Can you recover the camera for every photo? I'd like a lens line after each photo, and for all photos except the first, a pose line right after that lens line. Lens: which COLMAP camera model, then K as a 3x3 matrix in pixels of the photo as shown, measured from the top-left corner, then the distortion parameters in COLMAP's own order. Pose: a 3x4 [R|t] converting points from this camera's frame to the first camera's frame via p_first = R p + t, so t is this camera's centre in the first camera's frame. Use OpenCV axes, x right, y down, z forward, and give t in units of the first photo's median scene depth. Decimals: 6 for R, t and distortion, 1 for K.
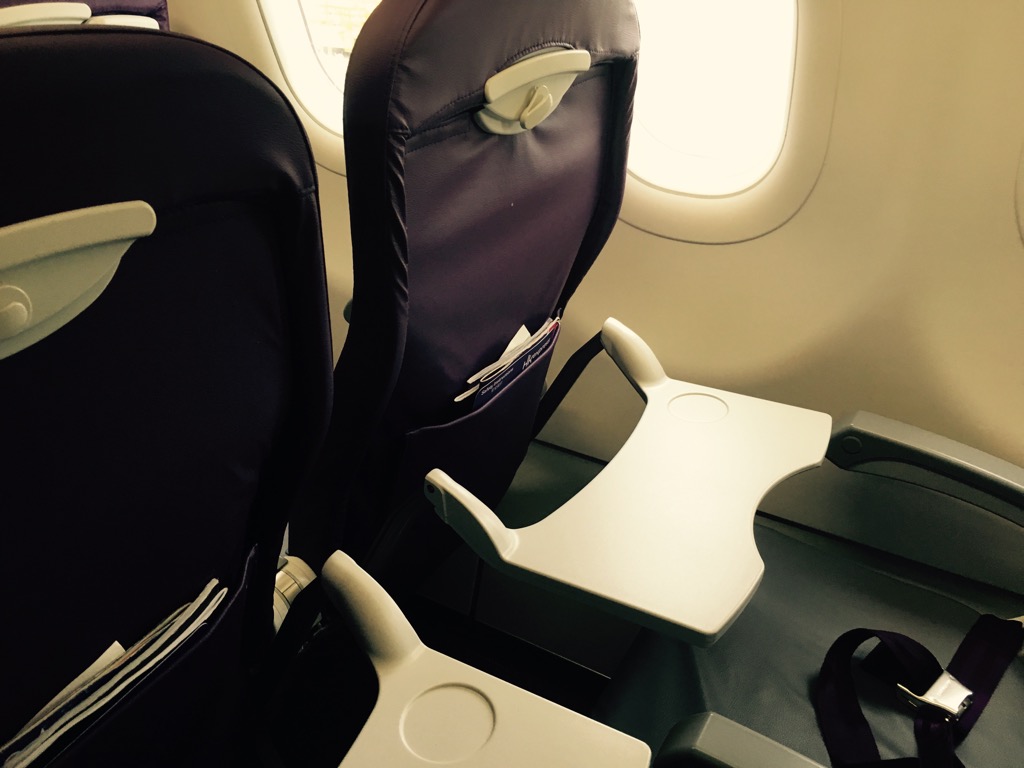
lens RADIAL K [[883.5, 0, 512.0], [0, 883.5, 384.0], [0, 0, 1]] dist [0.070061, -0.119119]
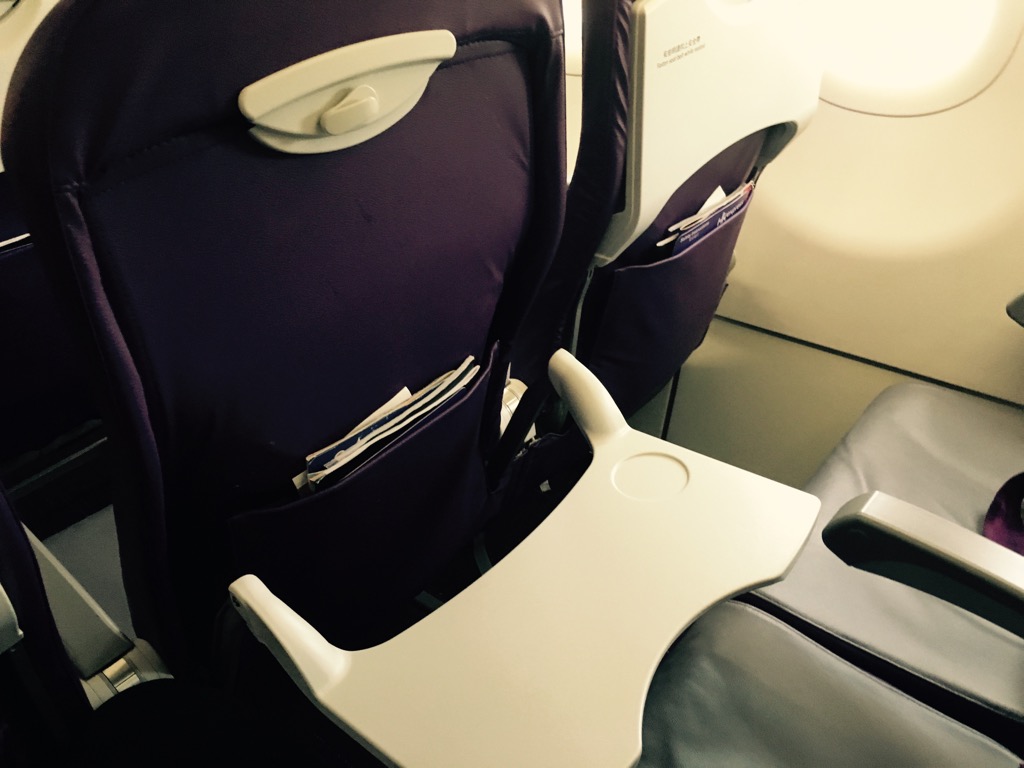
lens RADIAL K [[883.5, 0, 512.0], [0, 883.5, 384.0], [0, 0, 1]] dist [0.070061, -0.119119]
pose [[0.980744, 0.037886, -0.191590, -0.029659], [-0.025152, 0.997336, 0.068465, 0.169375], [0.193673, -0.062328, 0.979084, -0.240826]]
